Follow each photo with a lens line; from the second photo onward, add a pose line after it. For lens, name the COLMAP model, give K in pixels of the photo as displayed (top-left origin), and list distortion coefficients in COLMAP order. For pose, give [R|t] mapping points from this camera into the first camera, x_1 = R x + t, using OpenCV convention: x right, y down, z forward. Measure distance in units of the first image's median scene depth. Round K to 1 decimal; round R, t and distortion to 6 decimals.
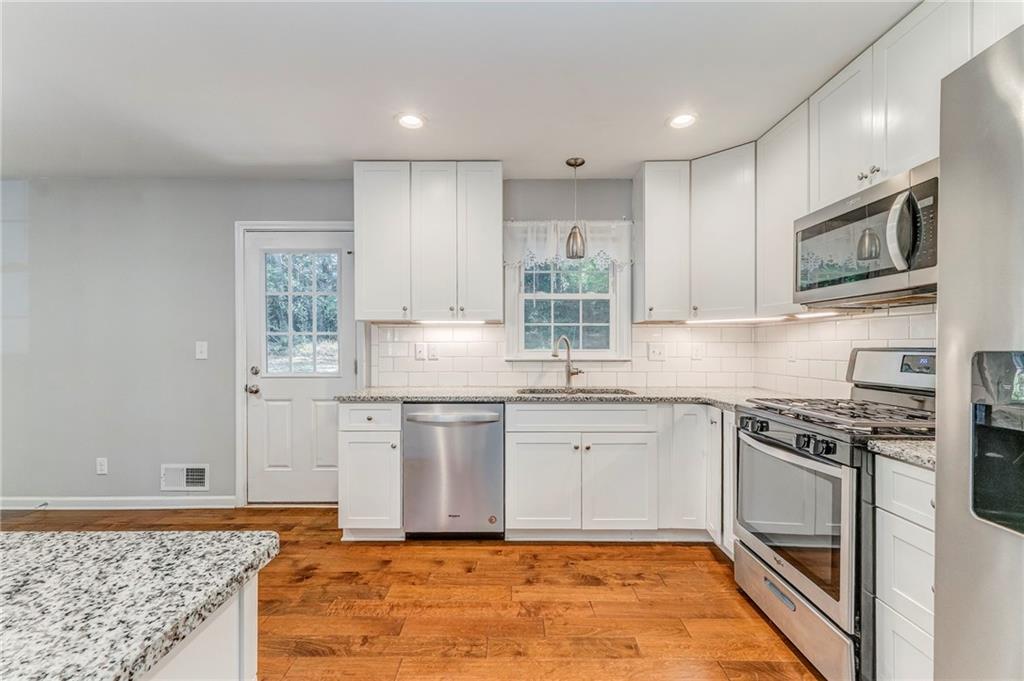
lens RADIAL K [[432.0, 0, 512.4], [0, 432.0, 343.7], [0, 0, 1]] dist [0.008043, -0.000059]
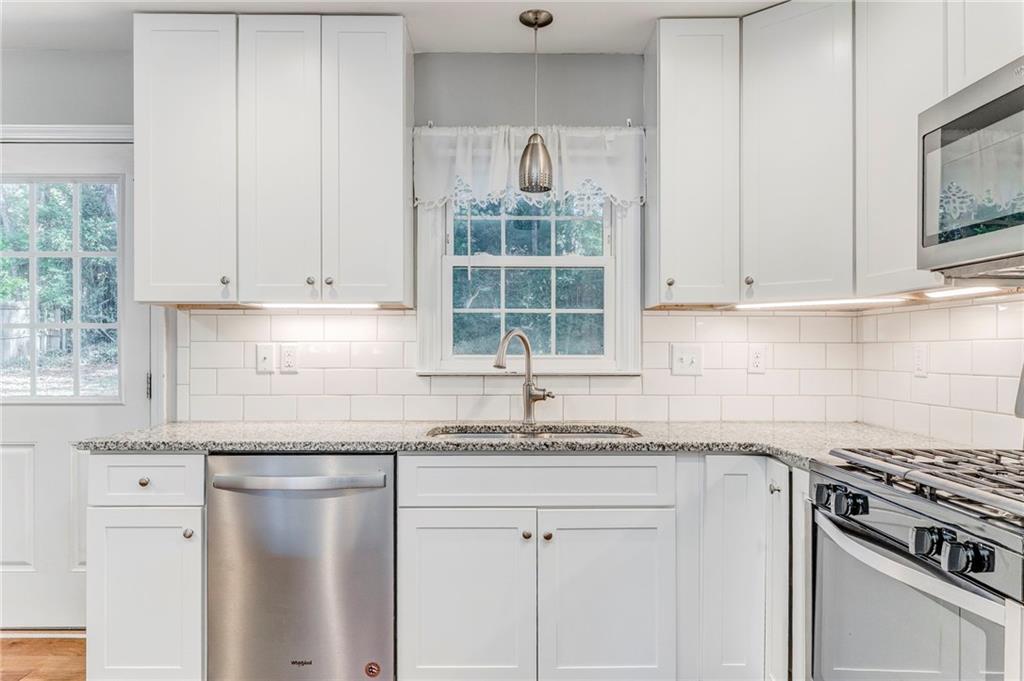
lens RADIAL K [[675.3, 0, 510.8], [0, 675.3, 343.3], [0, 0, 1]] dist [-0.002837, 0.000940]
pose [[0.999929, 0.000985, 0.011891, 0.104370], [-0.000945, 0.999994, -0.003347, 0.000853], [-0.011894, 0.003336, 0.999924, 0.134017]]
